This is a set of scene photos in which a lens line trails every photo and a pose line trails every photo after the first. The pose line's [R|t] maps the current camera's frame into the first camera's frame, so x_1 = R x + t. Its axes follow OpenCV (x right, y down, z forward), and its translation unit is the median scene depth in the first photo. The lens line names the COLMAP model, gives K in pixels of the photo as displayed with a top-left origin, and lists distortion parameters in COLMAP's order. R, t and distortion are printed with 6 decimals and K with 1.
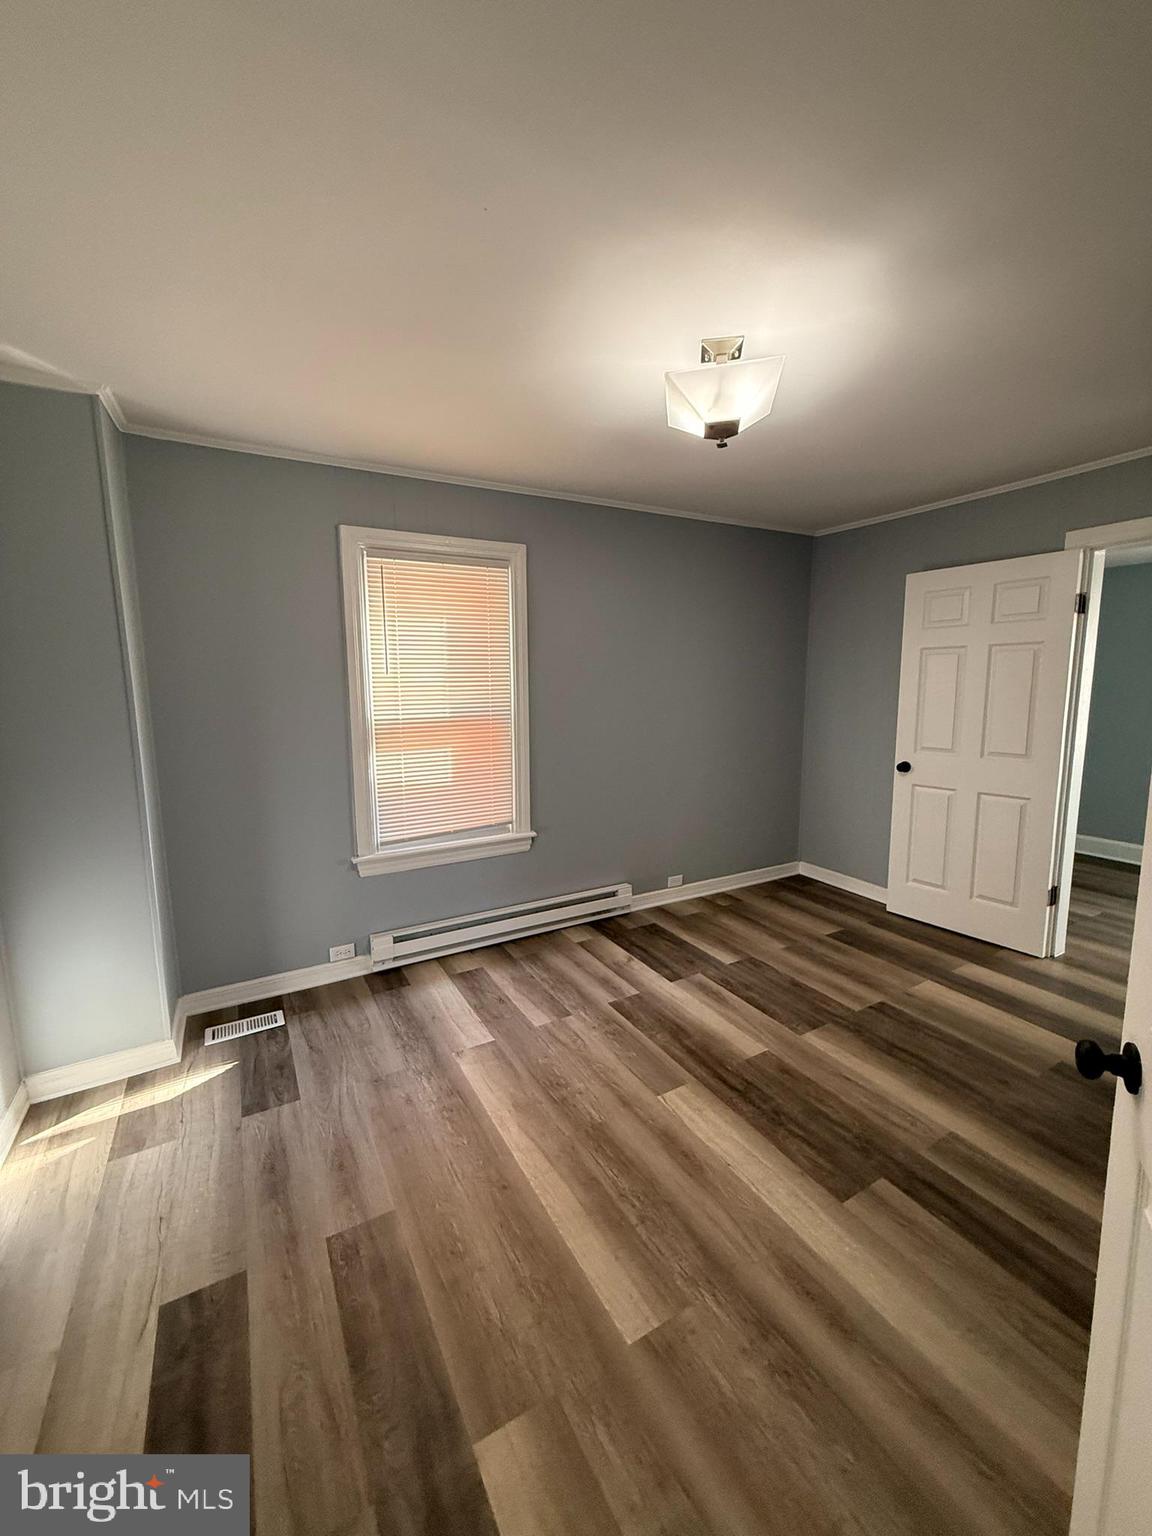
lens RADIAL K [[611.0, 0, 577.8], [0, 611.0, 764.9], [0, 0, 1]] dist [0.000544, -0.000016]
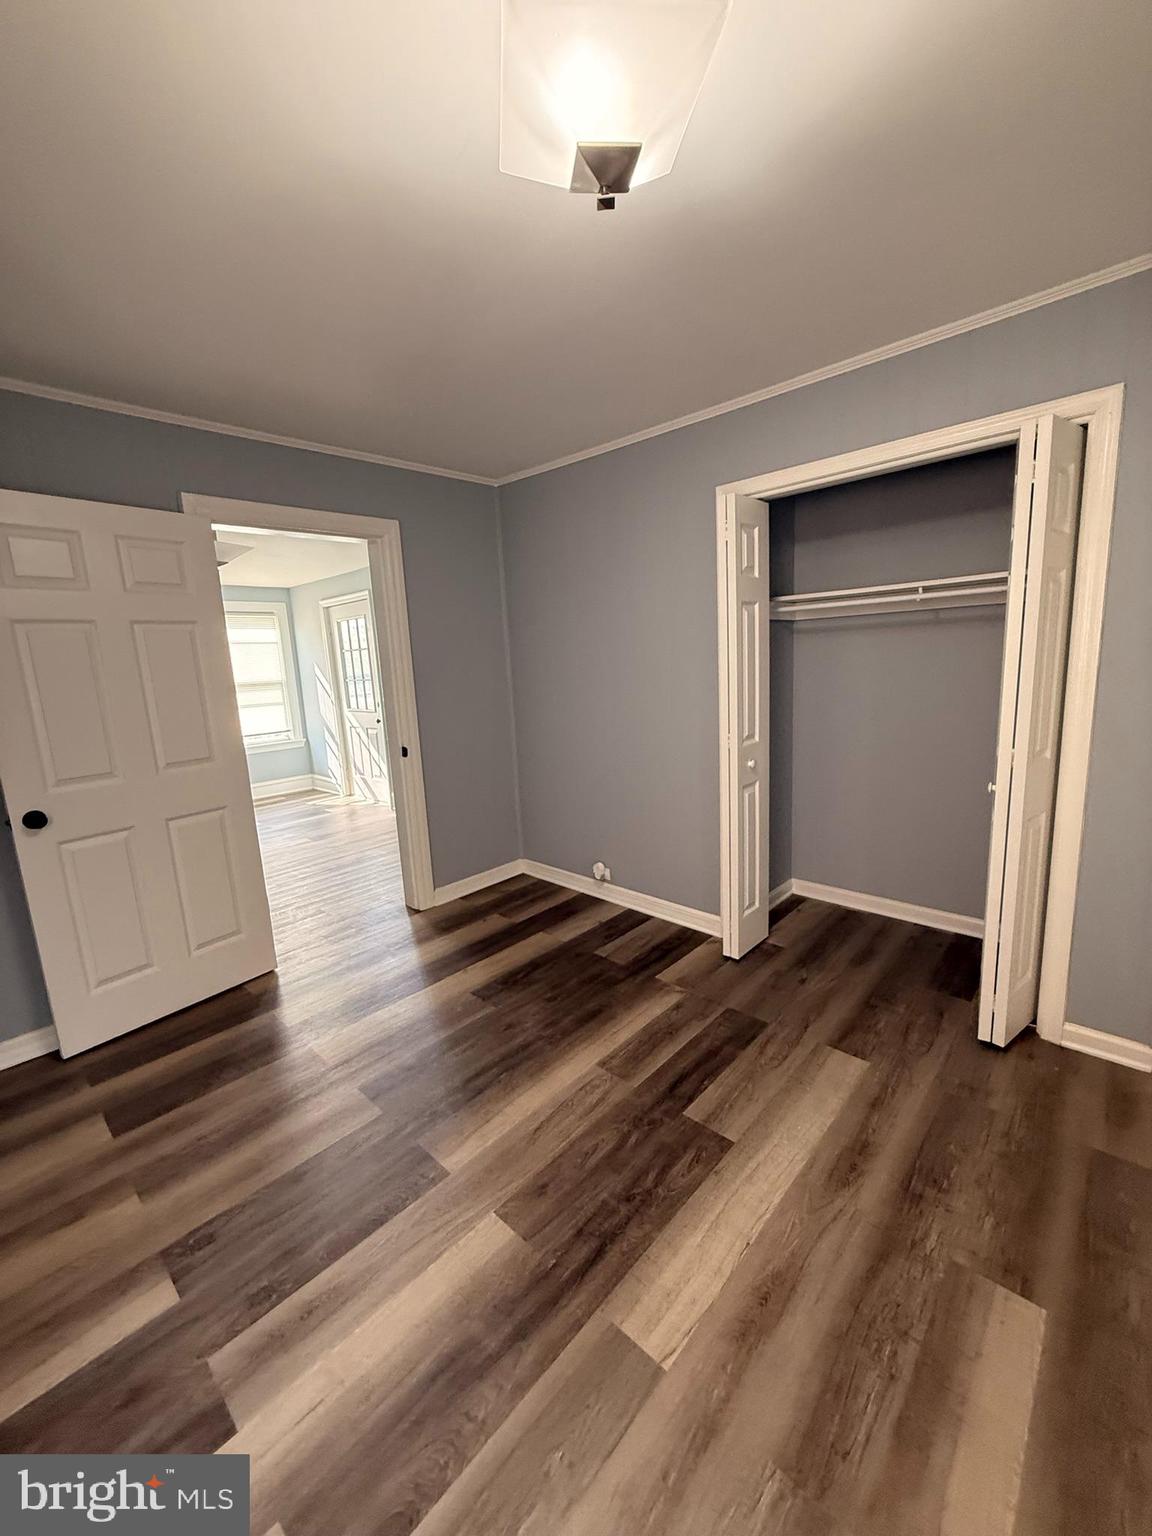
lens RADIAL K [[611.0, 0, 577.8], [0, 611.0, 764.9], [0, 0, 1]] dist [0.000544, -0.000016]
pose [[-0.303028, -0.142461, 0.942273, -0.270187], [0.173979, 0.963876, 0.201678, -0.115133], [-0.936966, 0.225050, -0.267297, 0.992558]]
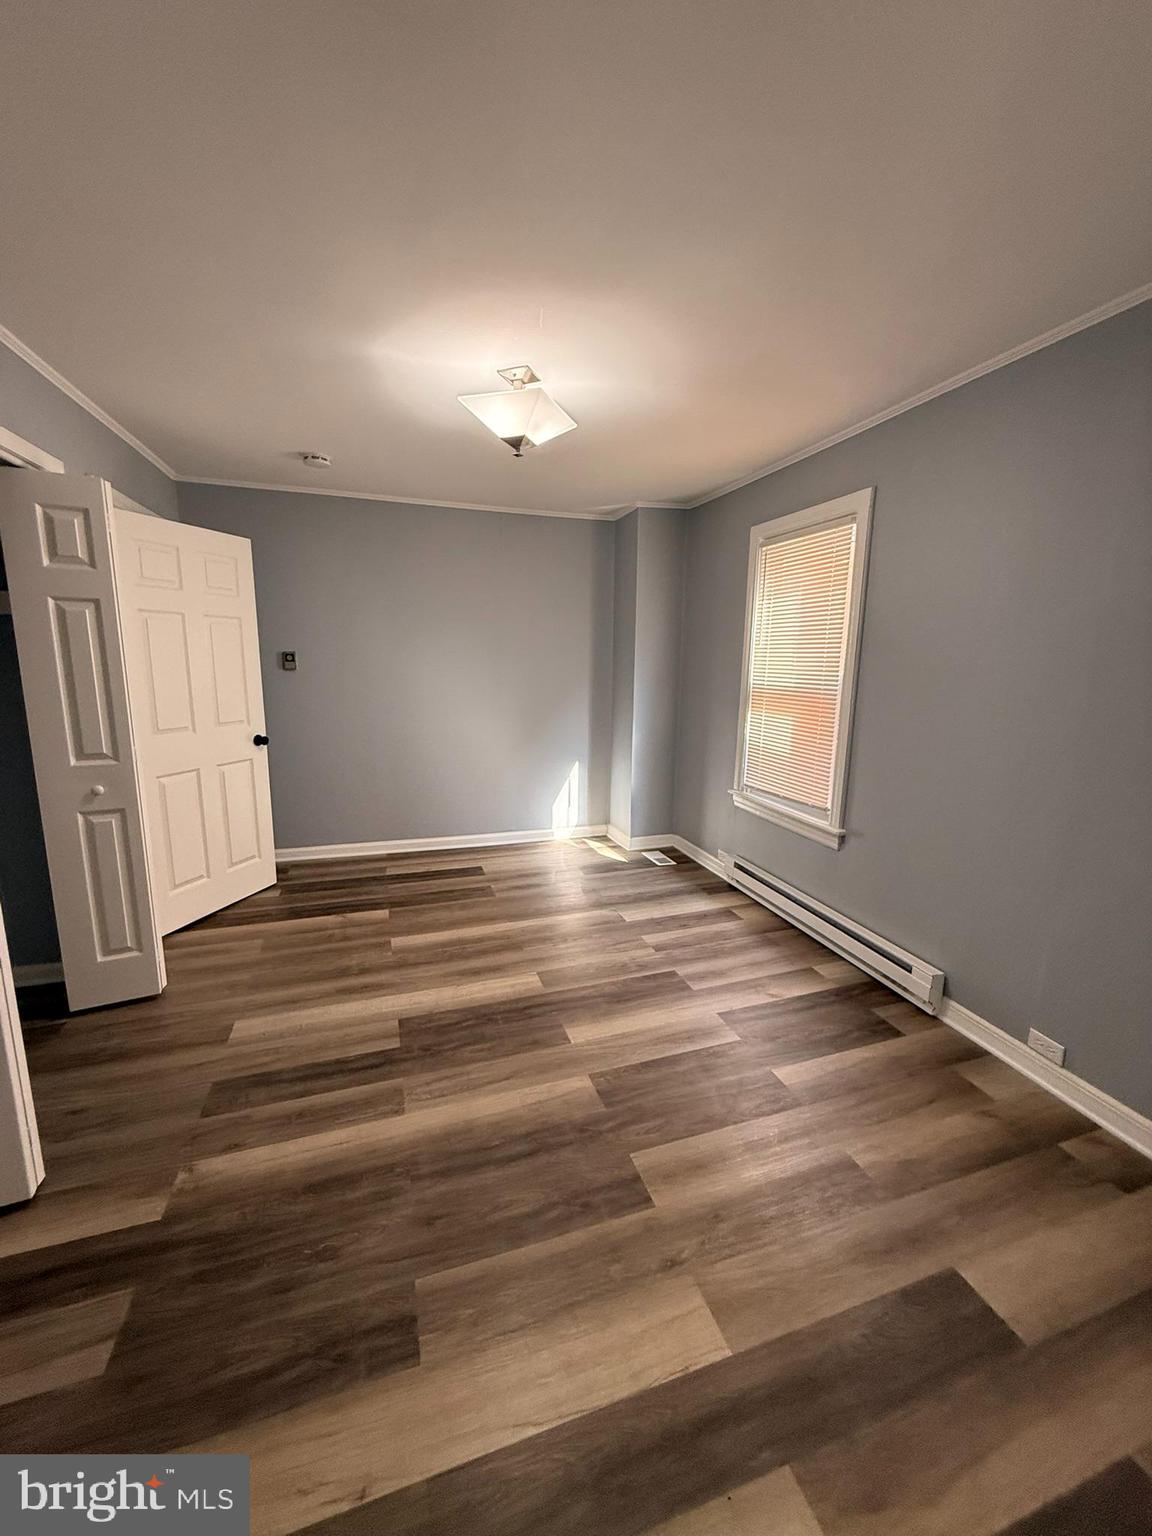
lens RADIAL K [[611.0, 0, 577.8], [0, 611.0, 764.9], [0, 0, 1]] dist [0.000544, -0.000016]
pose [[-0.196682, 0.183764, -0.963092, 1.157286], [-0.142079, 0.966569, 0.213442, -0.156981], [0.970118, 0.178815, -0.163998, 1.099738]]
